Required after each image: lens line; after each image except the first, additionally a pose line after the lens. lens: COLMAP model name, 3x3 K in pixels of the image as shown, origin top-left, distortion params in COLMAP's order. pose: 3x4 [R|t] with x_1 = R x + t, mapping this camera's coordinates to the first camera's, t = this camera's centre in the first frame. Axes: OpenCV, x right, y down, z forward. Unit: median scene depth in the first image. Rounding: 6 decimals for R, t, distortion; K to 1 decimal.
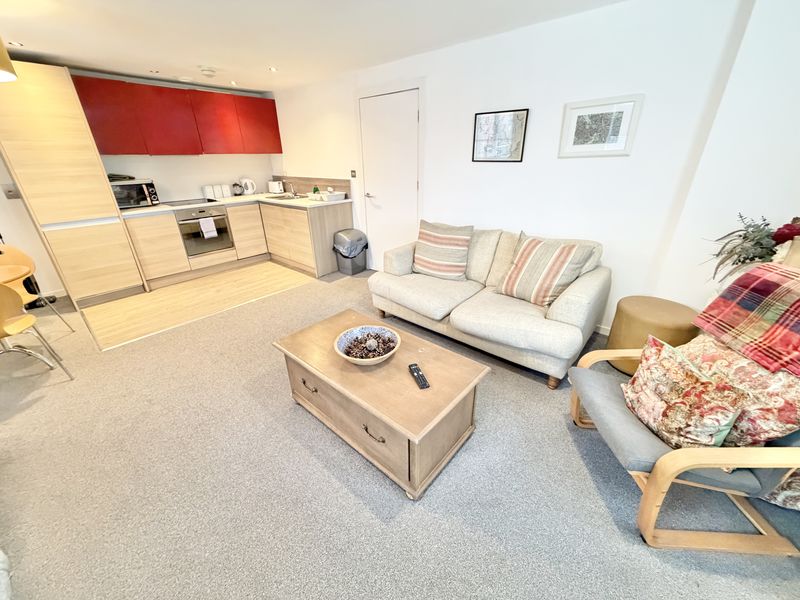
lens RADIAL K [[319.2, 0, 401.0], [0, 319.2, 299.4], [0, 0, 1]] dist [0.001520, 0.000153]
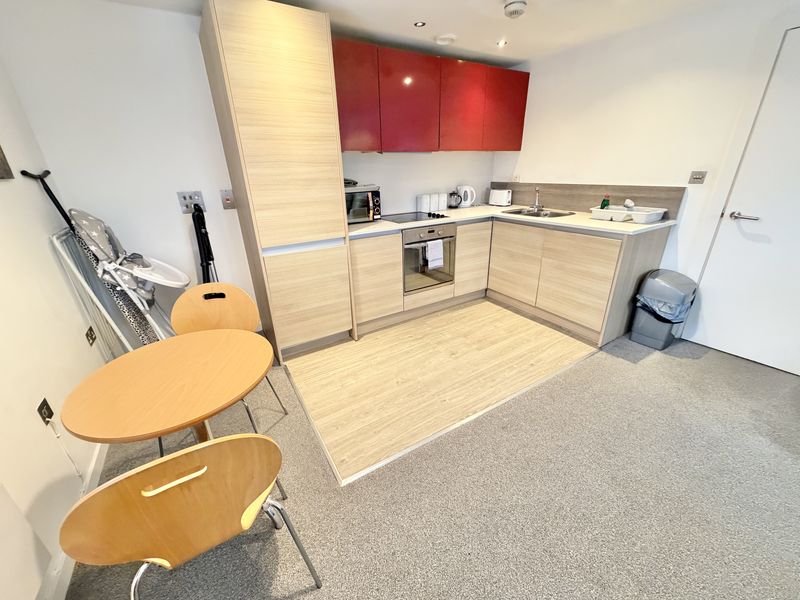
lens RADIAL K [[319.2, 0, 400.3], [0, 319.2, 299.1], [0, 0, 1]] dist [0.001520, 0.000153]
pose [[0.952356, 0.106442, -0.285811, -0.459522], [-0.114095, 0.993417, -0.010209, -0.109943], [0.282843, 0.042332, 0.958232, 0.309053]]
